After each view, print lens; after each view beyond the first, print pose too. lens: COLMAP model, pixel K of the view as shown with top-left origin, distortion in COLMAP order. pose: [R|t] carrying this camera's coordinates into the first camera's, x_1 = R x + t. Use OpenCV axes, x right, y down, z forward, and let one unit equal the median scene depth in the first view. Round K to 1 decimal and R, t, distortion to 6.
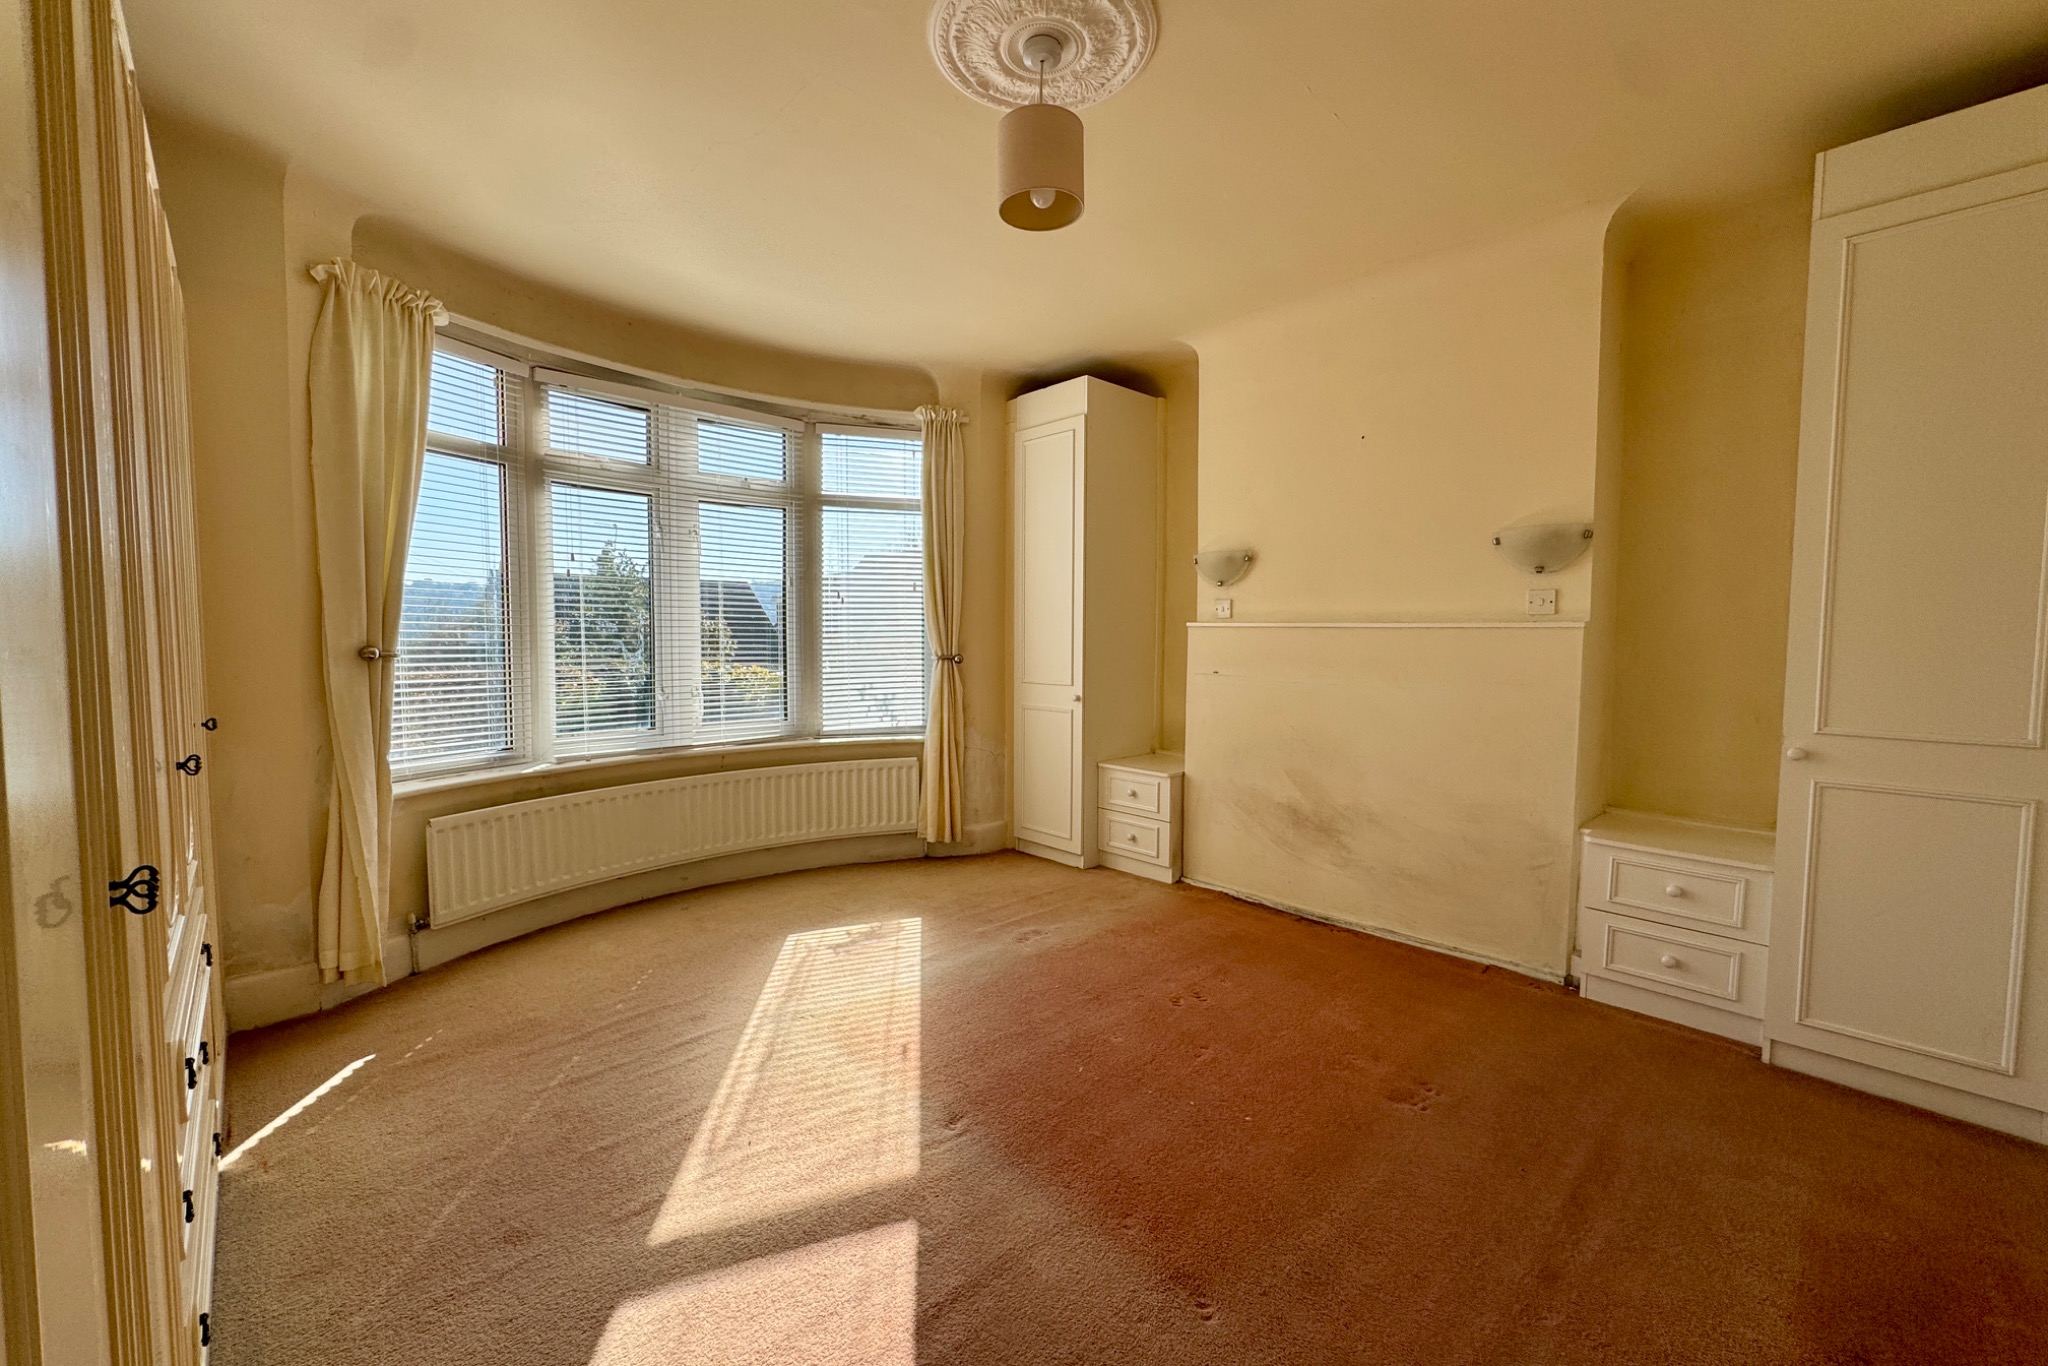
lens RADIAL K [[819.9, 0, 1024.0], [0, 819.9, 683.0], [0, 0, 1]] dist [-0.000636, -0.000050]
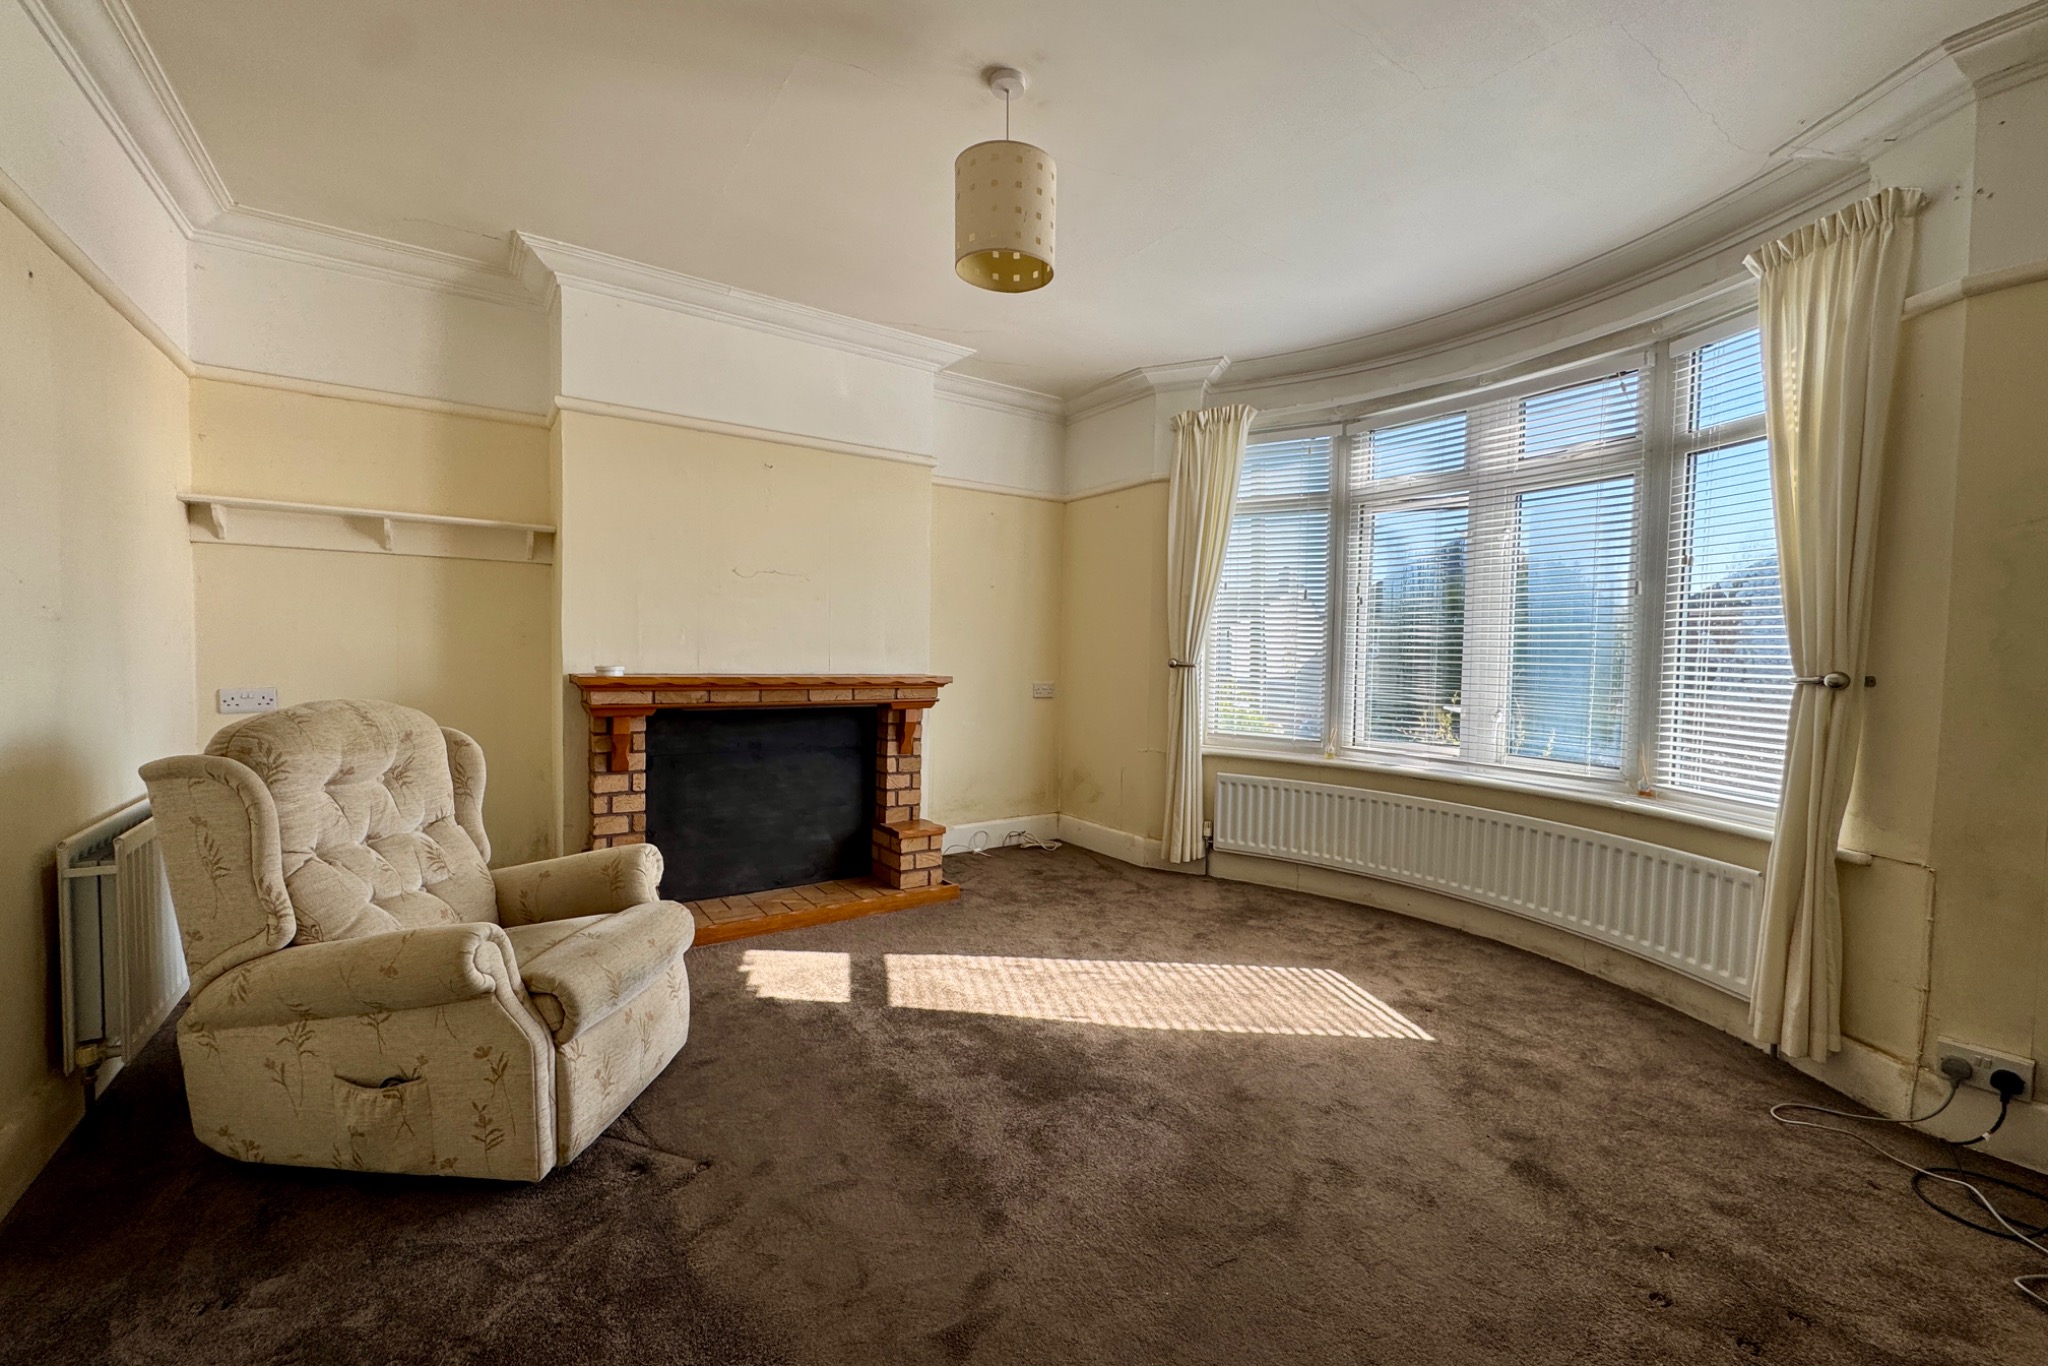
lens RADIAL K [[819.9, 0, 1024.0], [0, 819.9, 683.0], [0, 0, 1]] dist [-0.000636, -0.000050]
pose [[-0.159616, 0.016352, -0.987044, 0.629548], [-0.070770, 0.997101, 0.027963, -0.012022], [0.984639, 0.074316, -0.157996, 0.728468]]
